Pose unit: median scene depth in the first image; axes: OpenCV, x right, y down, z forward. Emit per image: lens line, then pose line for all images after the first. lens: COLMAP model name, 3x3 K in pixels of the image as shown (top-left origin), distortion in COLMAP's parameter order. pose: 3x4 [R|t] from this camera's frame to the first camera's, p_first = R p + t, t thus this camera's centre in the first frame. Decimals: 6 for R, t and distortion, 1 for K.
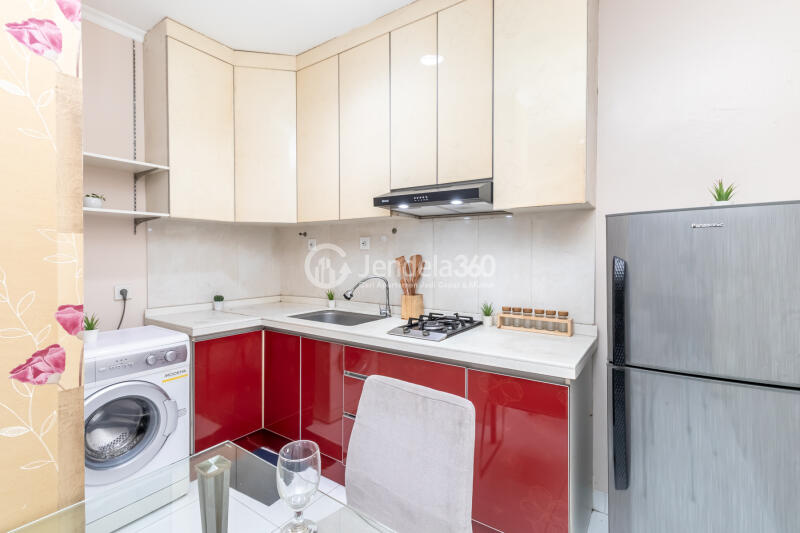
lens RADIAL K [[374.5, 0, 400.6], [0, 374.5, 257.9], [0, 0, 1]] dist [0.017472, 0.000070]
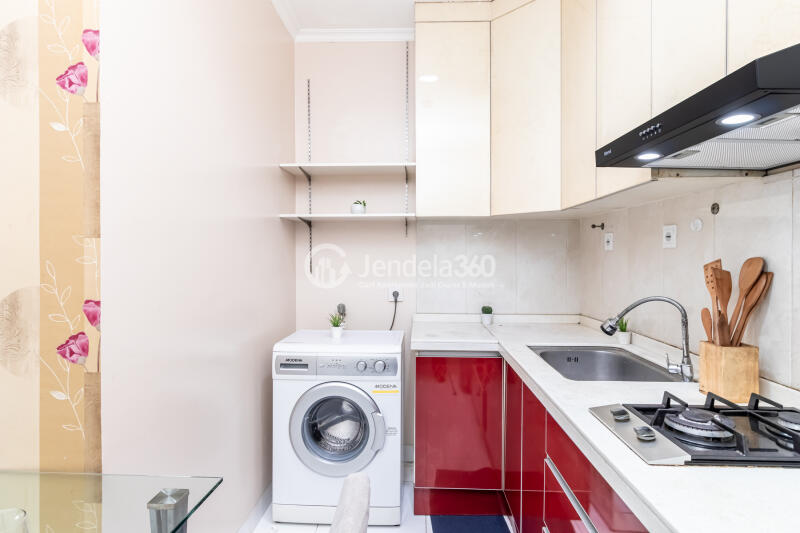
lens RADIAL K [[441.1, 0, 401.4], [0, 441.1, 259.4], [0, 0, 1]] dist [0.002243, -0.000166]
pose [[0.540782, 0.003228, -0.841157, 0.321928], [-0.007226, 0.999974, -0.000808, -0.002518], [0.841132, 0.006515, 0.540791, 0.441609]]
